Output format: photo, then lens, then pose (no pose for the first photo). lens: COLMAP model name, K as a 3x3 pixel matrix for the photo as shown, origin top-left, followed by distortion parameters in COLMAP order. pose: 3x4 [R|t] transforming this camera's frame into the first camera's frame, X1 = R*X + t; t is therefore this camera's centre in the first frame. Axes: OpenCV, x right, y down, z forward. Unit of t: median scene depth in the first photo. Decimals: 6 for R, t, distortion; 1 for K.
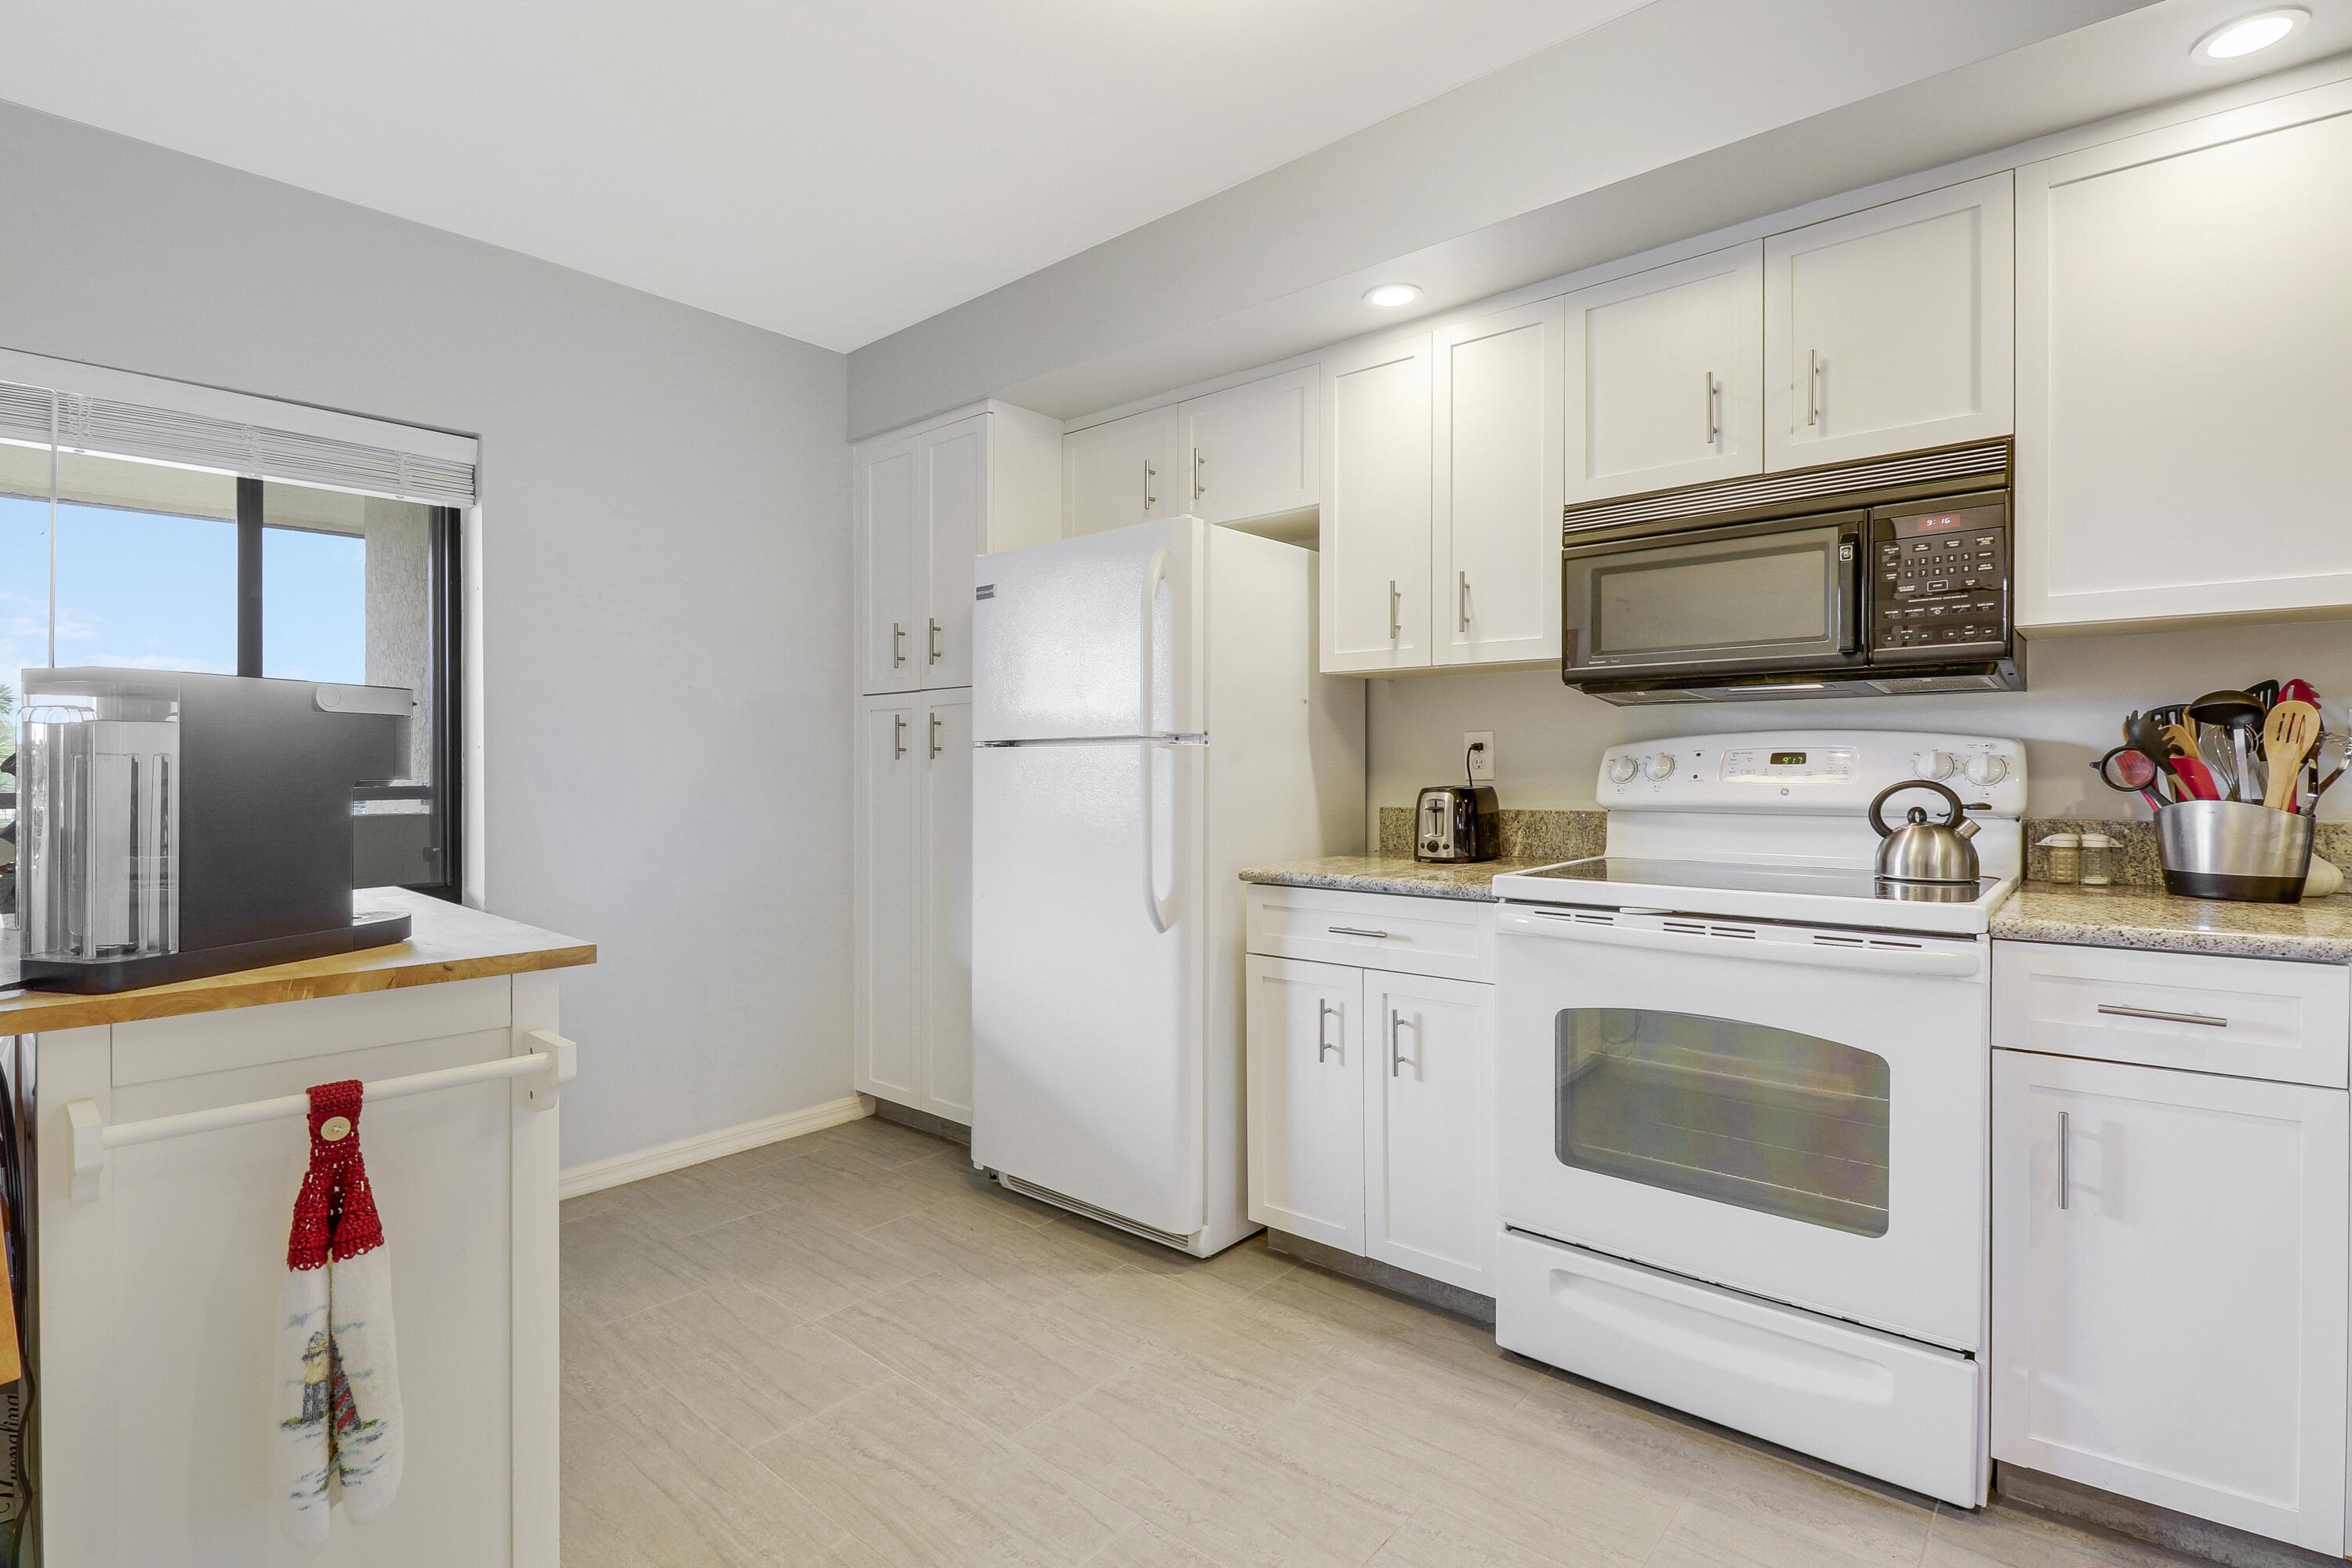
lens RADIAL K [[1145.6, 0, 1187.4], [0, 1145.6, 778.1], [0, 0, 1]] dist [0.000578, -0.010955]
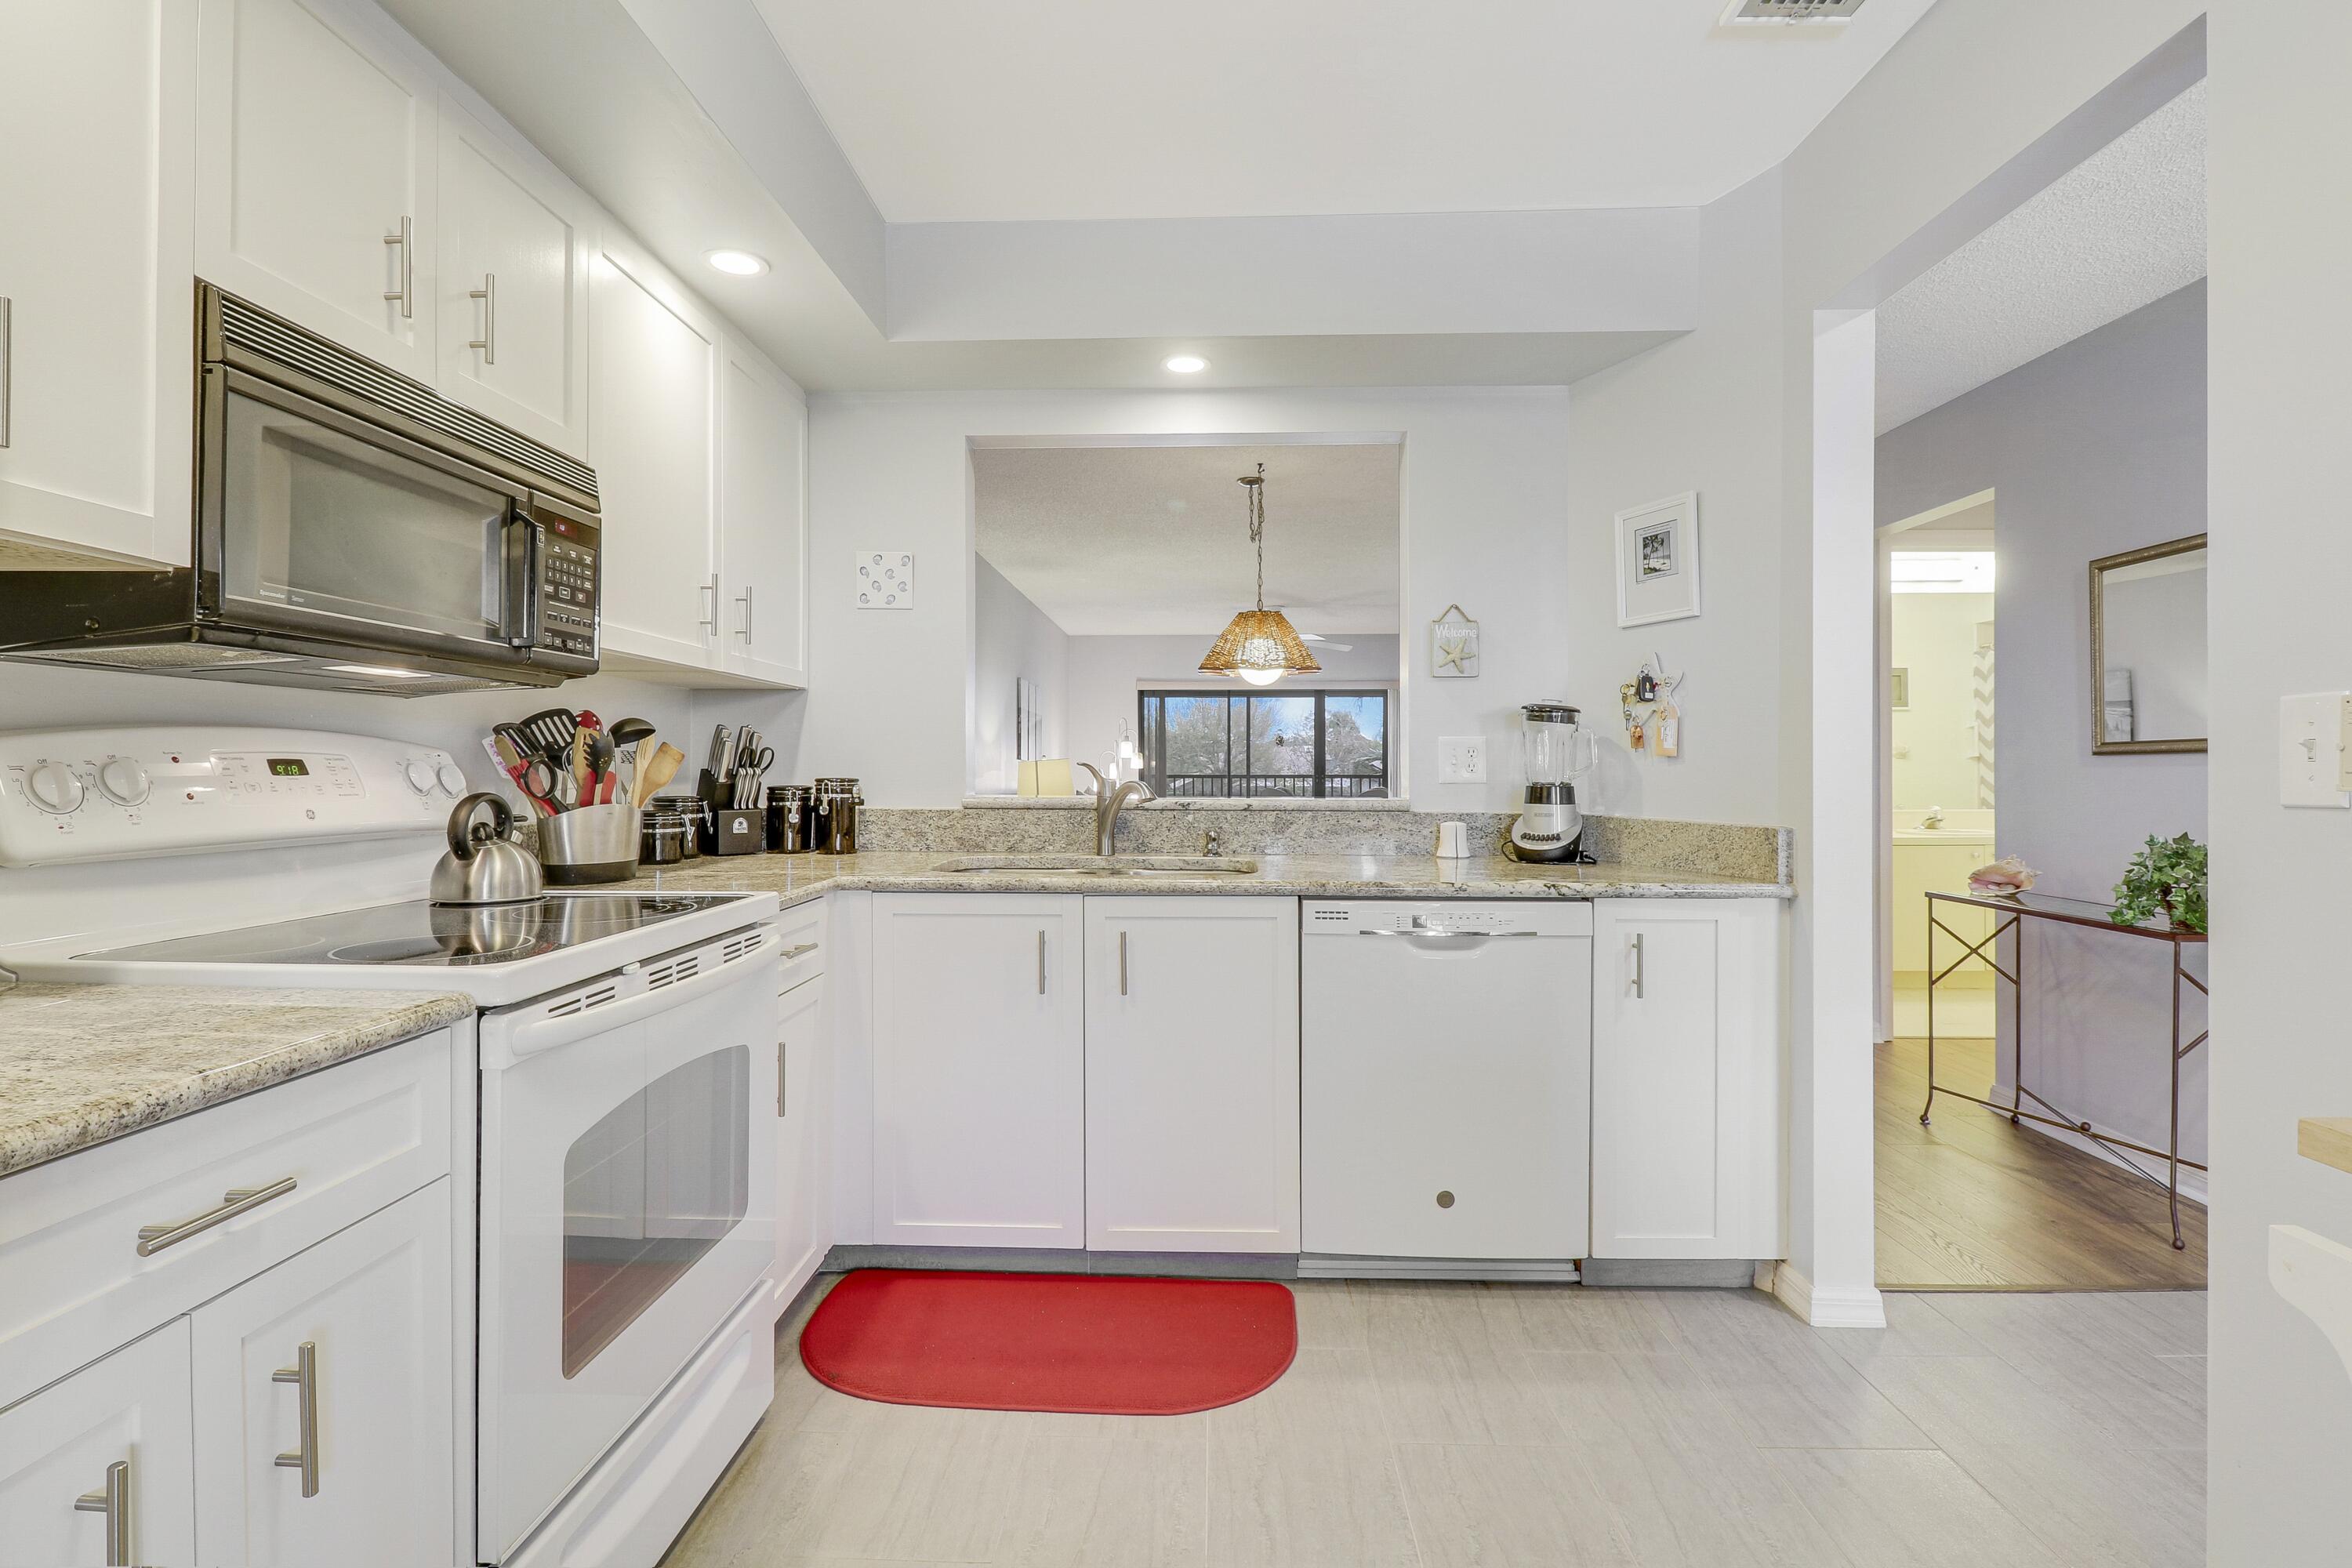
lens RADIAL K [[1145.6, 0, 1177.9], [0, 1145.6, 780.9], [0, 0, 1]] dist [0.000578, -0.010955]
pose [[-0.627861, -0.005556, 0.778306, -0.444619], [0.006351, 0.999905, 0.012262, -0.017008], [-0.778300, 0.012642, -0.627766, 1.236996]]
